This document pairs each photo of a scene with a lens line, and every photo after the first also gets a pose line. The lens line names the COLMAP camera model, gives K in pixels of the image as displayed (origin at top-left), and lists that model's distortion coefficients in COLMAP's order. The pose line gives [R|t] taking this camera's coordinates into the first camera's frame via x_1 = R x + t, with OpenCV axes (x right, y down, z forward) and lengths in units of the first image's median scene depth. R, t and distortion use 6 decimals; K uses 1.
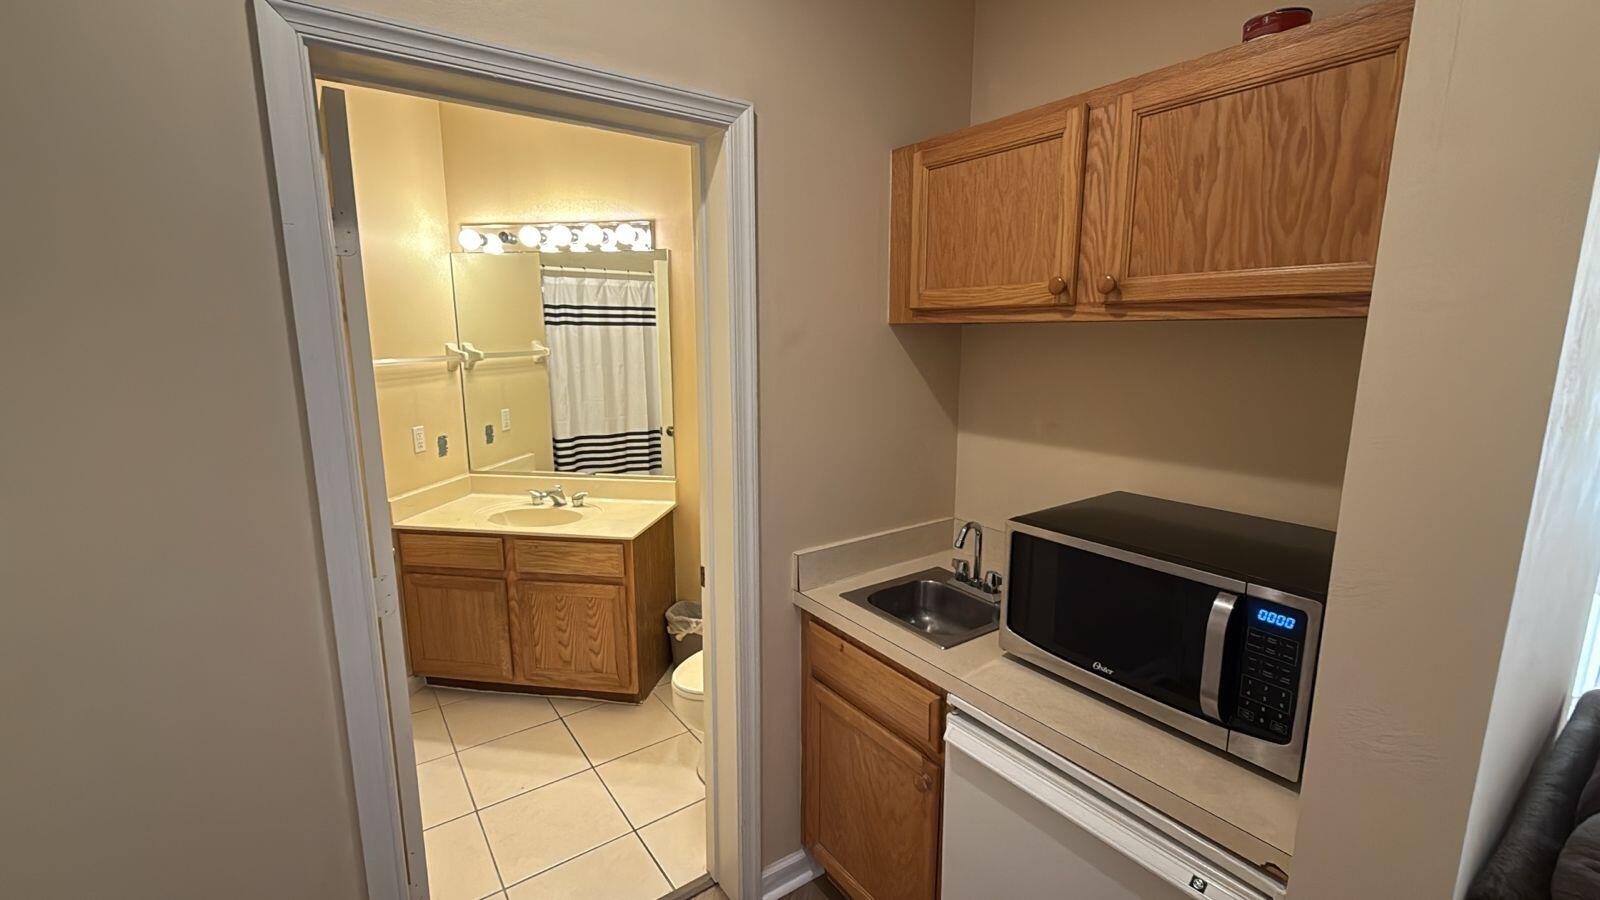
lens RADIAL K [[666.0, 0, 802.4], [0, 666.0, 448.7], [0, 0, 1]] dist [-0.005973, -0.000111]
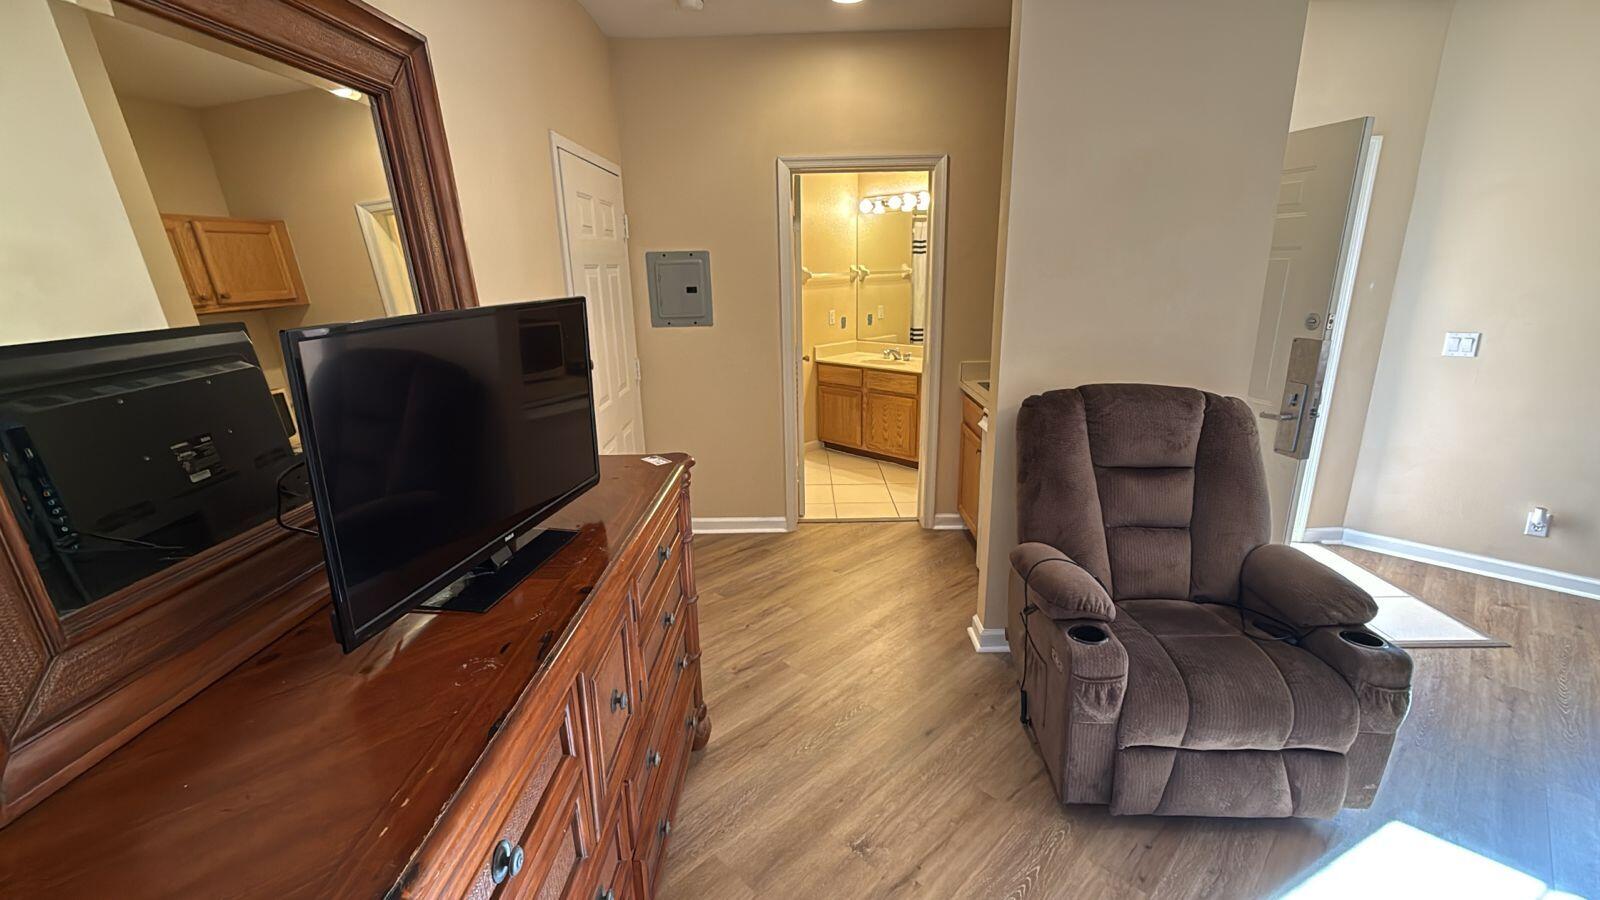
lens RADIAL K [[666.0, 0, 802.4], [0, 666.0, 448.7], [0, 0, 1]] dist [-0.005973, -0.000111]
pose [[0.808781, 0.144568, -0.570065, 0.477166], [-0.083594, 0.987733, 0.131889, 0.108707], [0.582139, -0.059015, 0.810945, -0.593501]]
